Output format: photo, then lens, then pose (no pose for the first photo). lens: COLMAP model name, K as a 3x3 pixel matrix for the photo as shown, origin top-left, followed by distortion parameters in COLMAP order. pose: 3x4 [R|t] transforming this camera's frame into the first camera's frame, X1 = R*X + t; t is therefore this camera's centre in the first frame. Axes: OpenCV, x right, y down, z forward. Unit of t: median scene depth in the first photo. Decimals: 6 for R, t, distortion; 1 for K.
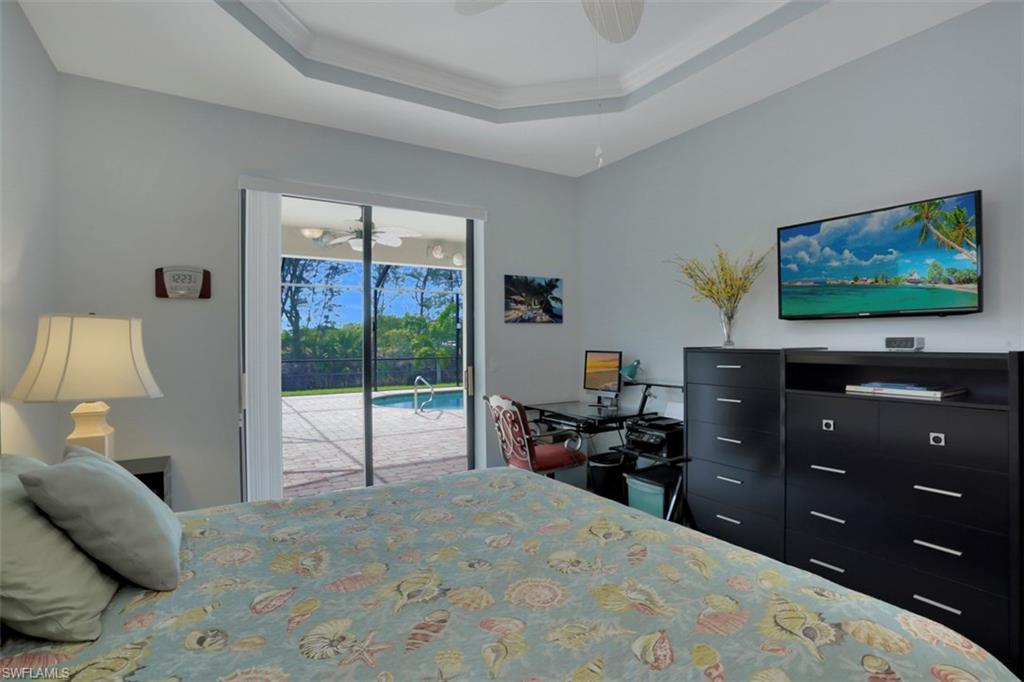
lens RADIAL K [[501.0, 0, 500.7], [0, 501.0, 339.2], [0, 0, 1]] dist [-0.079162, 0.030999]
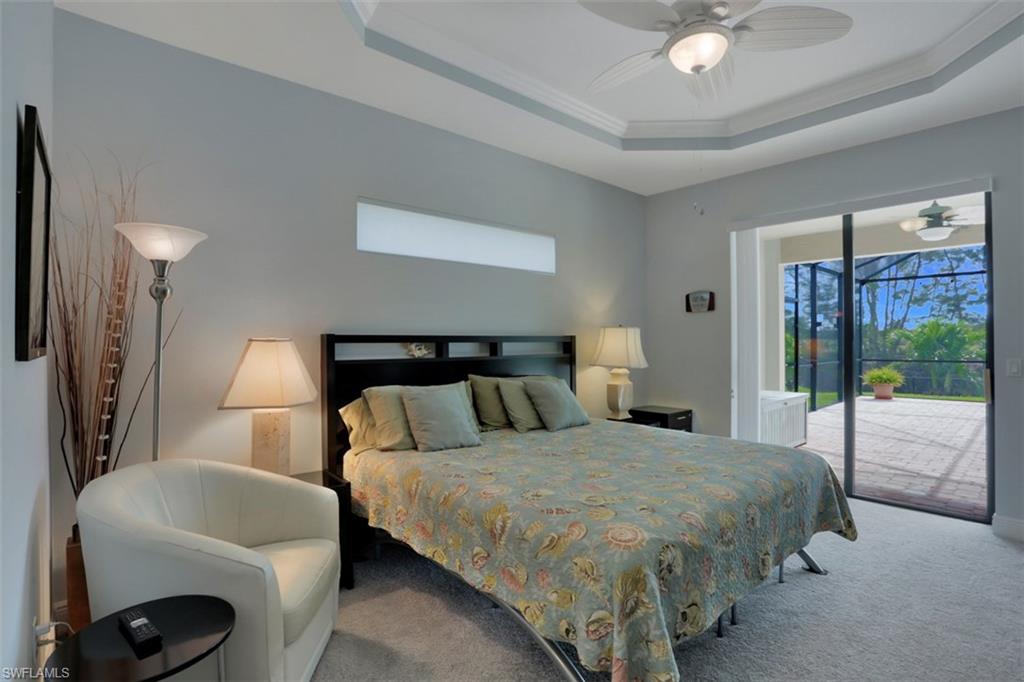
lens RADIAL K [[501.0, 0, 500.7], [0, 501.0, 339.2], [0, 0, 1]] dist [-0.079162, 0.030999]
pose [[0.147951, 0.002827, -0.988991, 1.100301], [-0.007481, 0.999971, 0.001739, 0.009364], [0.988966, 0.007141, 0.147968, 0.185228]]
